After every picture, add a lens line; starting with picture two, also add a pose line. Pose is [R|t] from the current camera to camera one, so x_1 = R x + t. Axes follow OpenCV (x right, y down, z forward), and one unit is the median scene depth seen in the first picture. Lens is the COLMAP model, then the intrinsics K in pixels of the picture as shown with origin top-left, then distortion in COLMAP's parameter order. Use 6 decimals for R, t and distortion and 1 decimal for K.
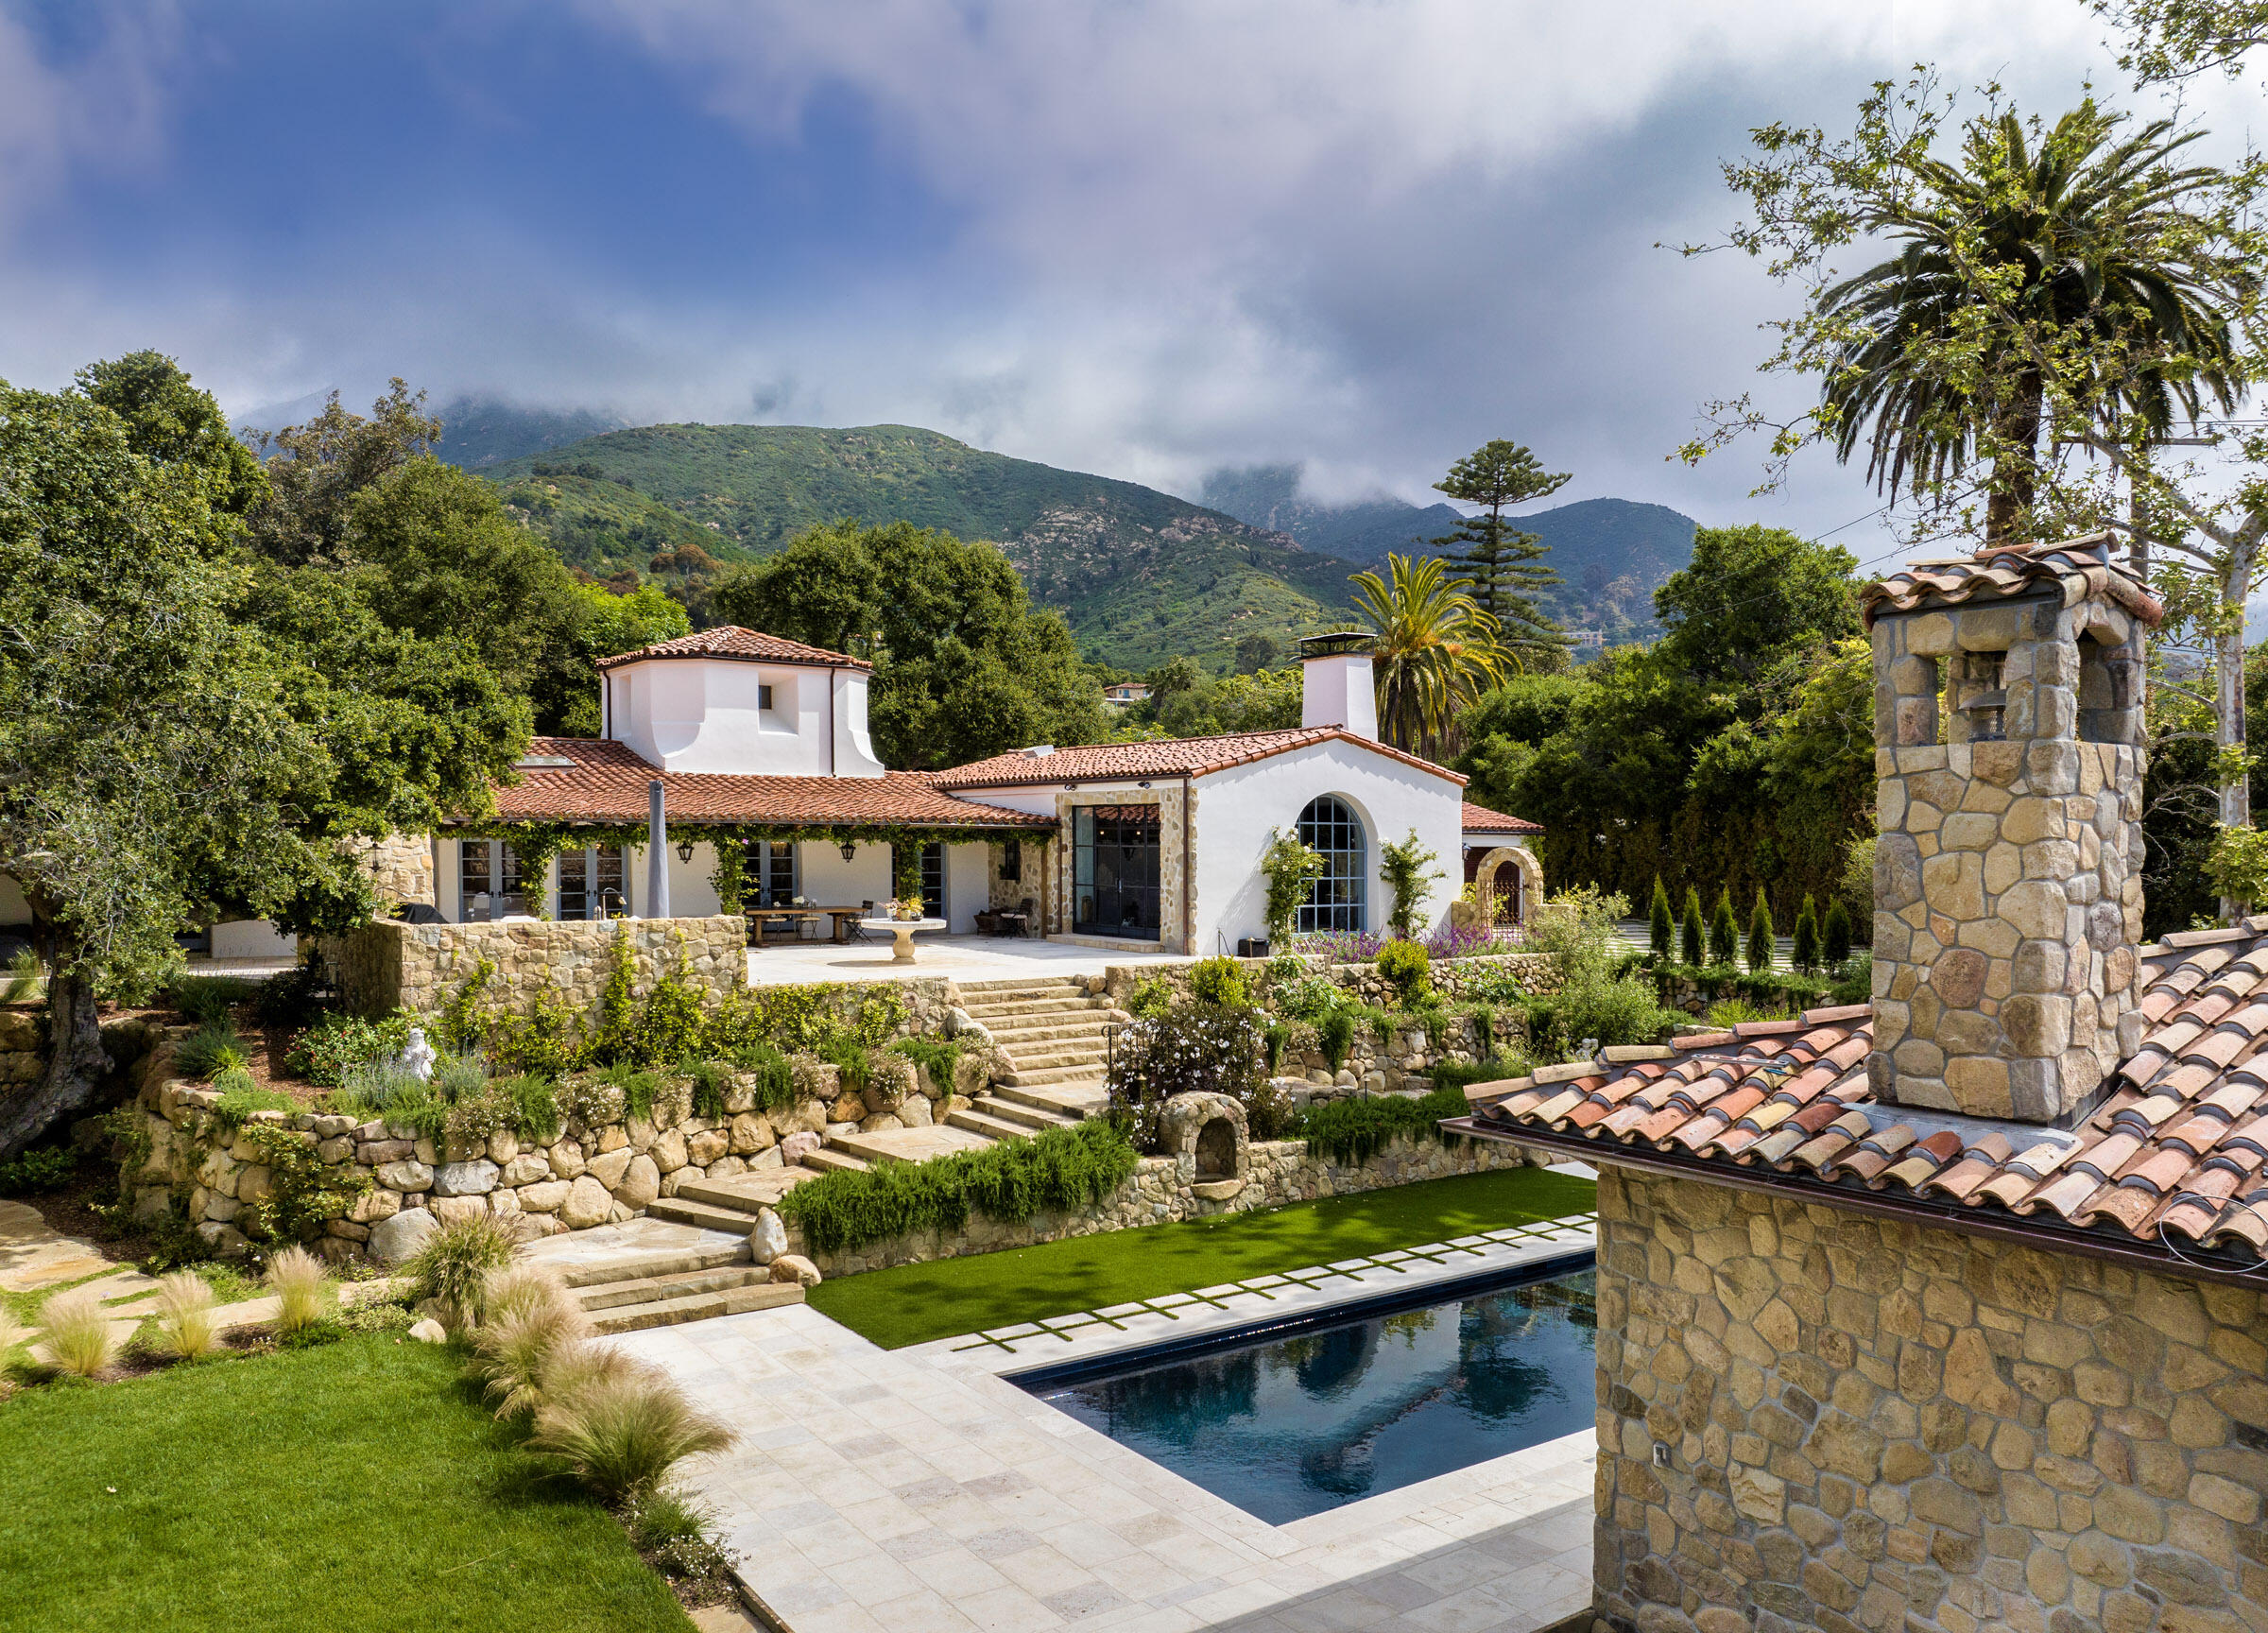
lens RADIAL K [[1603.7, 0, 1127.2], [0, 1603.7, 901.8], [0, 0, 1]] dist [-0.040694, -0.000640]
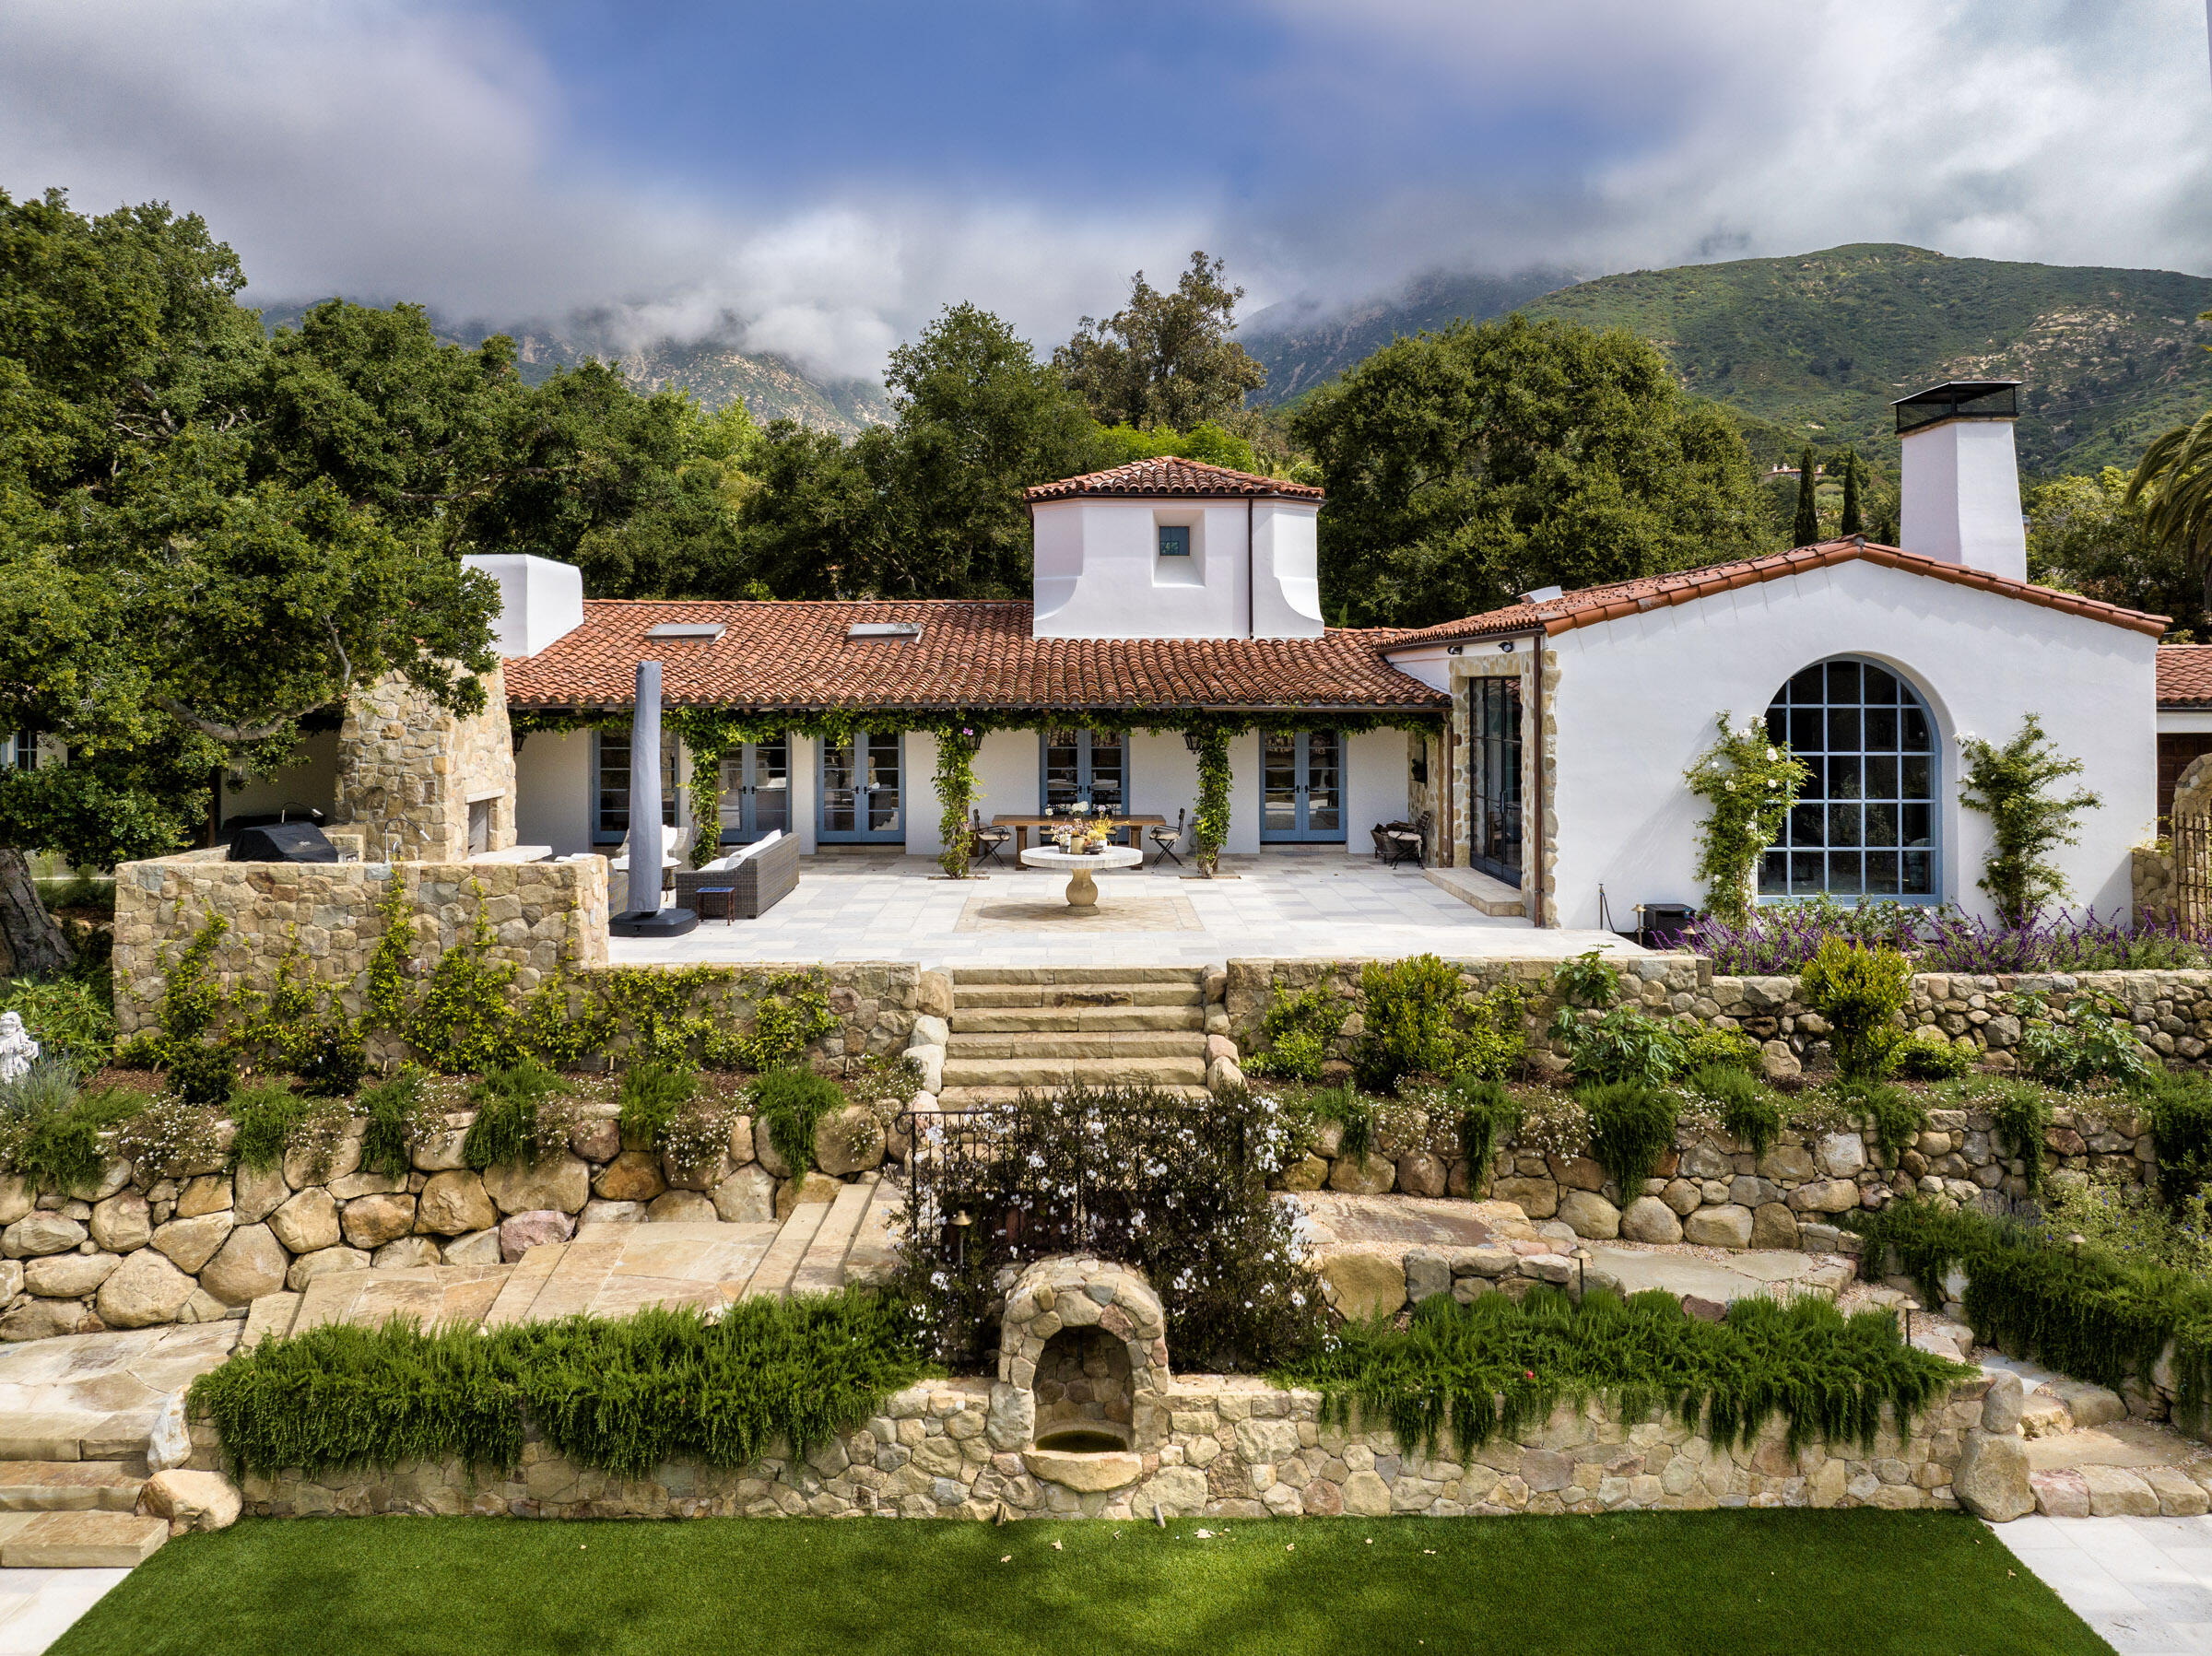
lens RADIAL K [[1587.2, 0, 1111.1], [0, 1587.2, 705.4], [0, 0, 1]] dist [-0.027861, -0.006475]
pose [[0.833339, 0.002015, -0.552758, 0.325131], [-0.017374, 0.999595, -0.022548, -0.047349], [0.552489, 0.028394, 0.833037, 0.564232]]
